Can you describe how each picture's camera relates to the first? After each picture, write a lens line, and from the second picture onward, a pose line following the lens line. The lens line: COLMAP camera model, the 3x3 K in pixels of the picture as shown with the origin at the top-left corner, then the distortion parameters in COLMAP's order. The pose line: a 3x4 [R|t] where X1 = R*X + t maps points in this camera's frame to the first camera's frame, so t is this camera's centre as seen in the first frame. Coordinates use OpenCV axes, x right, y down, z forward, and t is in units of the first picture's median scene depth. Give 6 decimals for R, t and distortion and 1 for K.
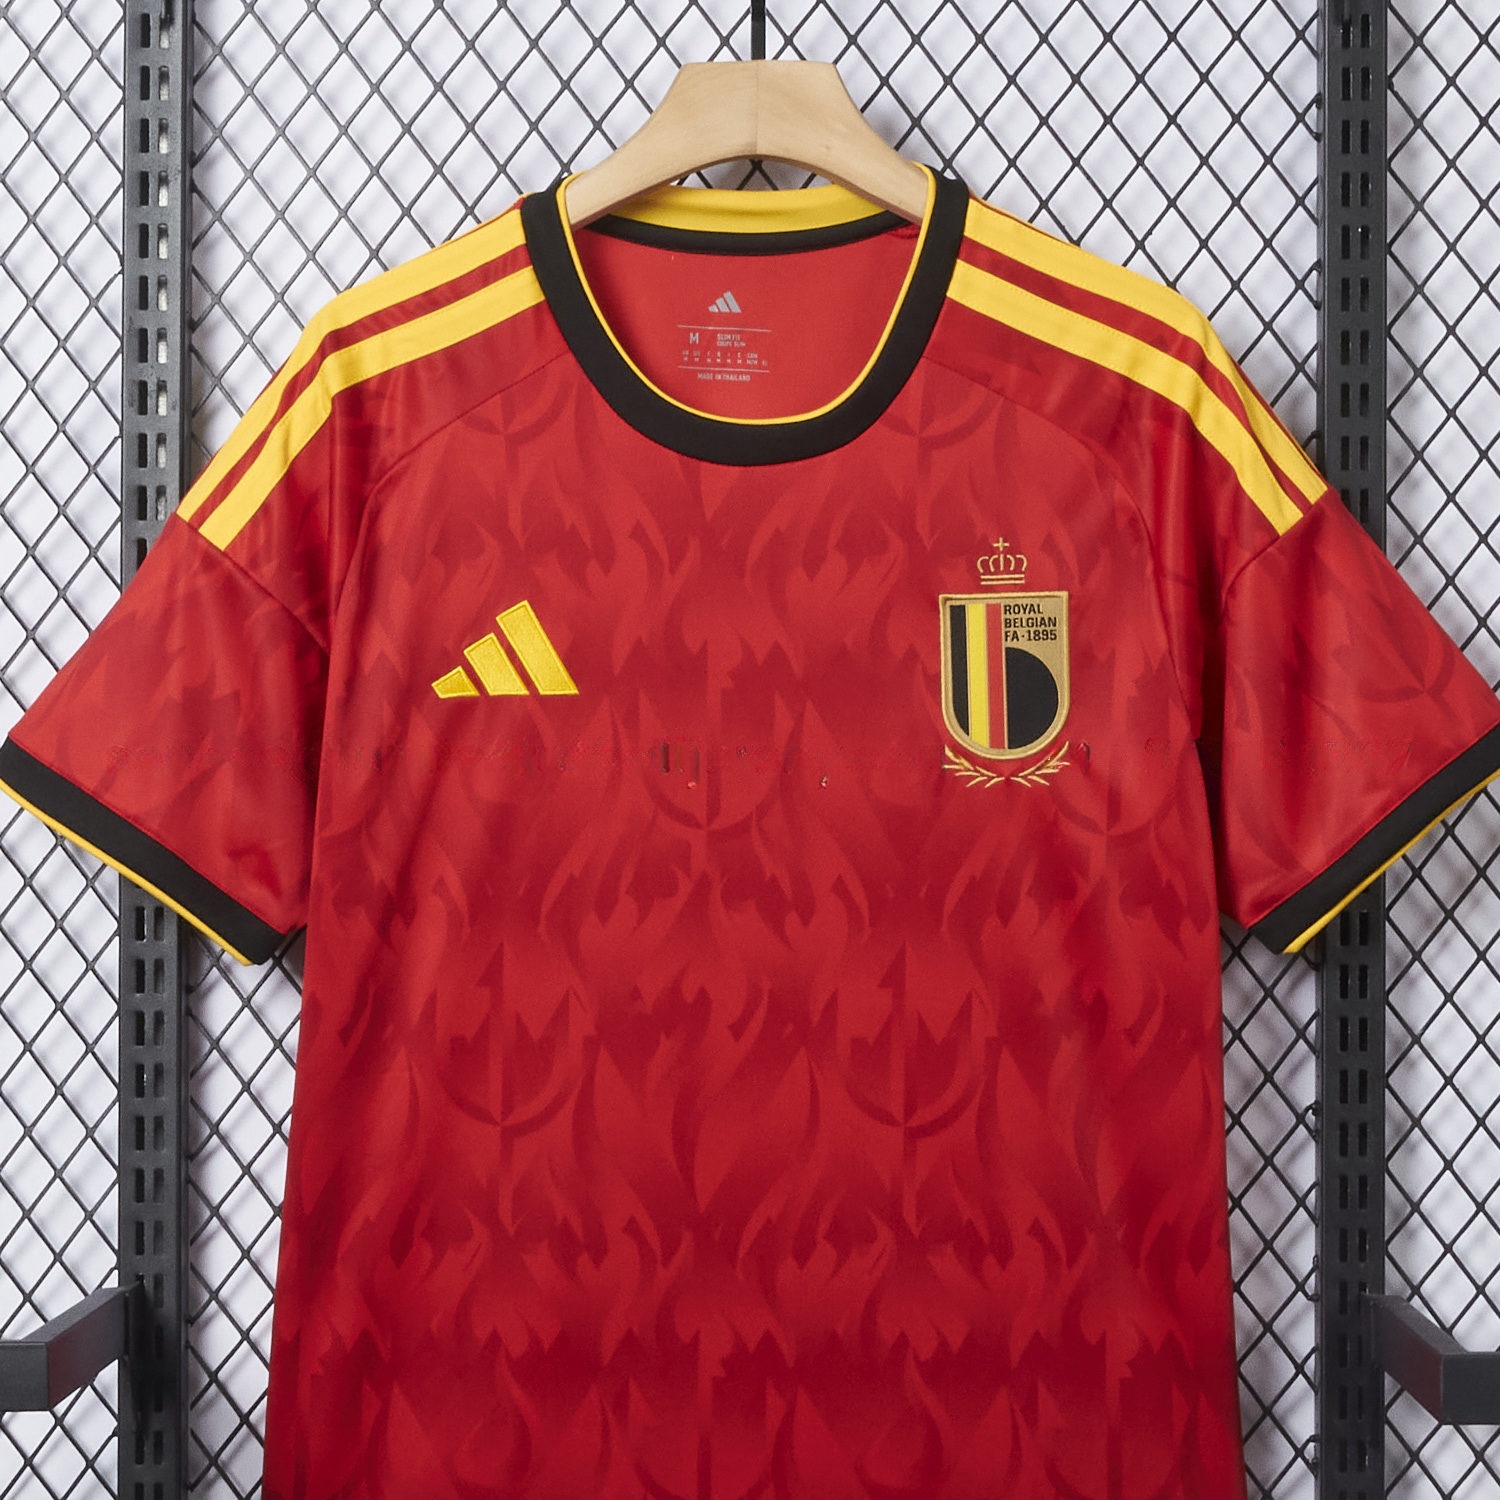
lens RADIAL K [[3563.6, 0, 750.0], [0, 3563.6, 750.0], [0, 0, 1]] dist [-0.041483, 0.012844]
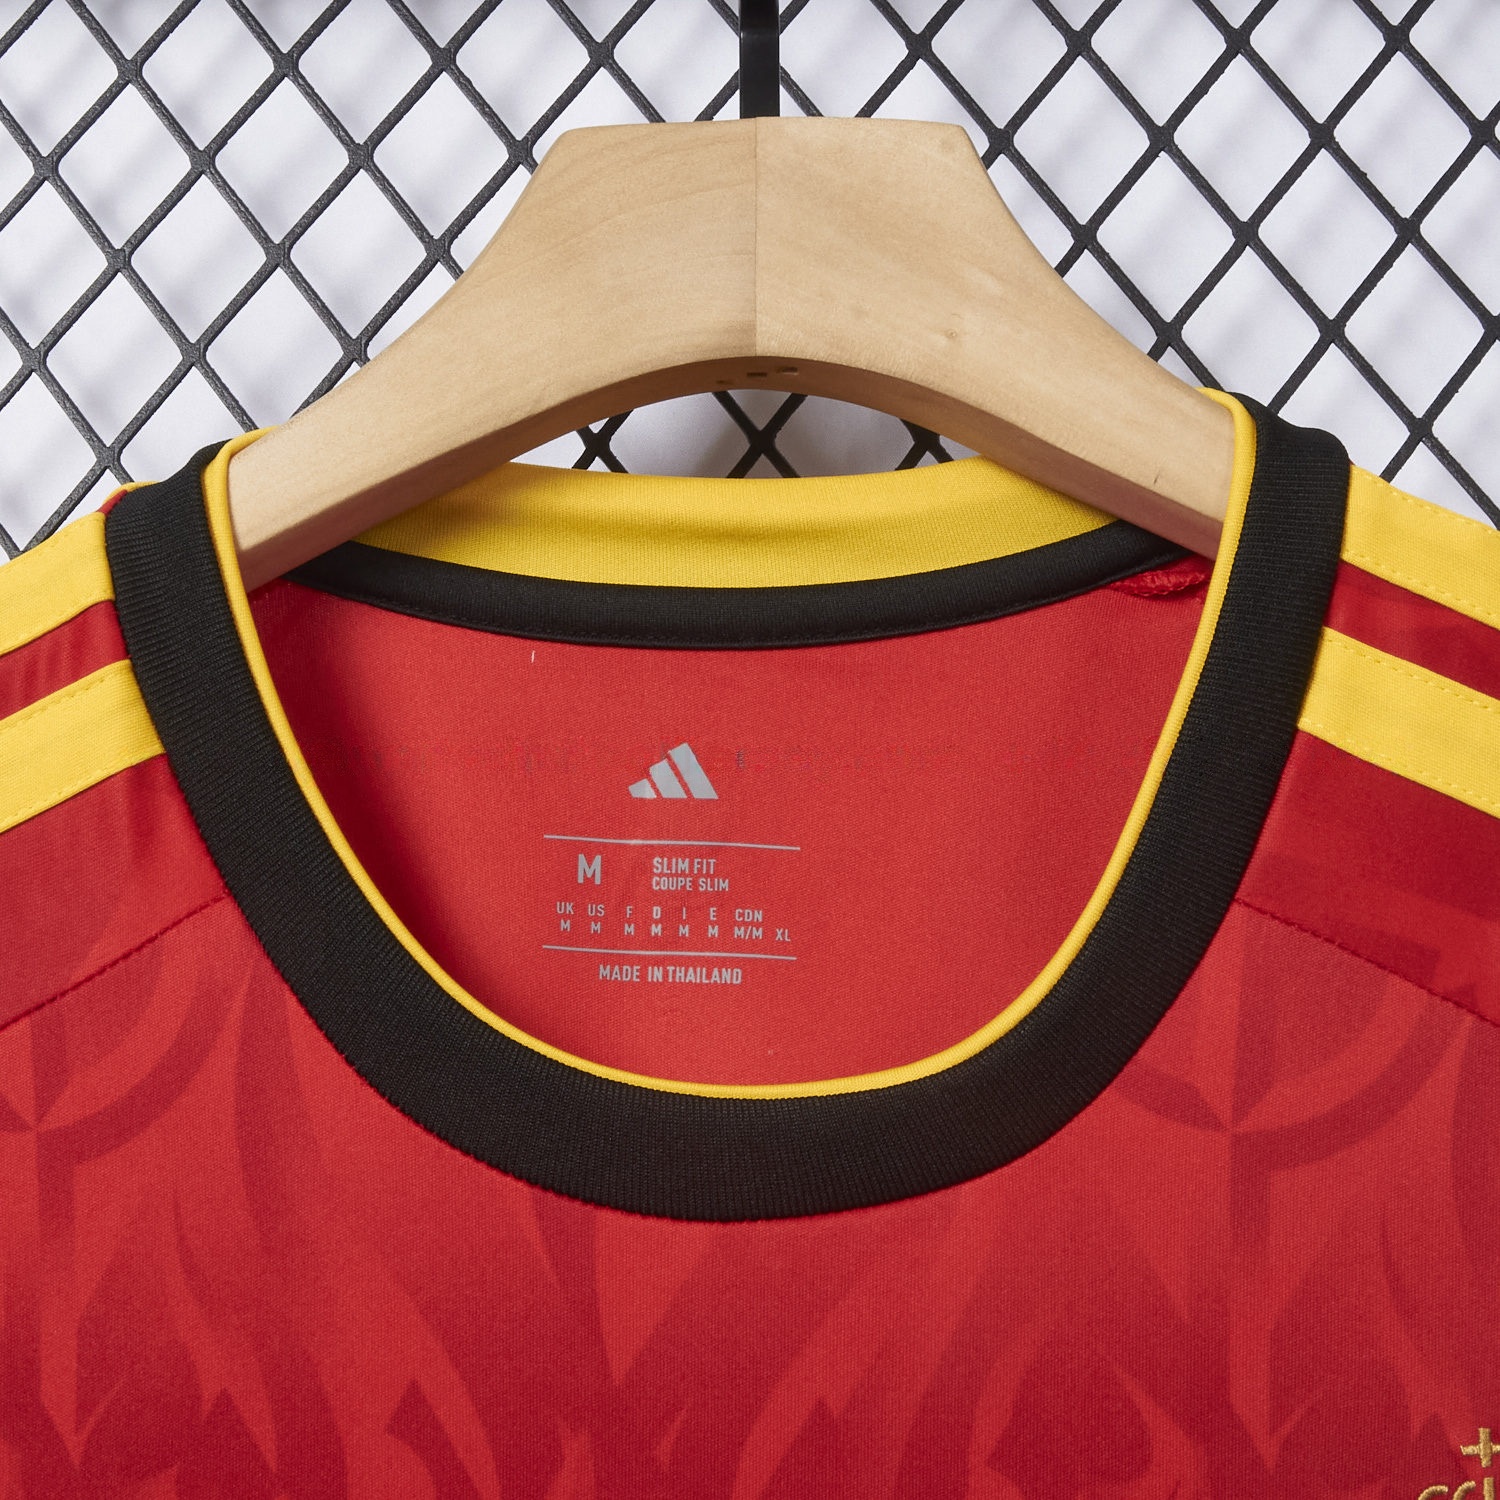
lens RADIAL K [[3563.6, 0, 750.0], [0, 3563.6, 750.0], [0, 0, 1]] dist [-0.041483, 0.012844]
pose [[0.999891, -0.006997, -0.012984, 0.005714], [0.004024, 0.976337, -0.216215, -0.049619], [0.014189, 0.216140, 0.976259, 0.653568]]
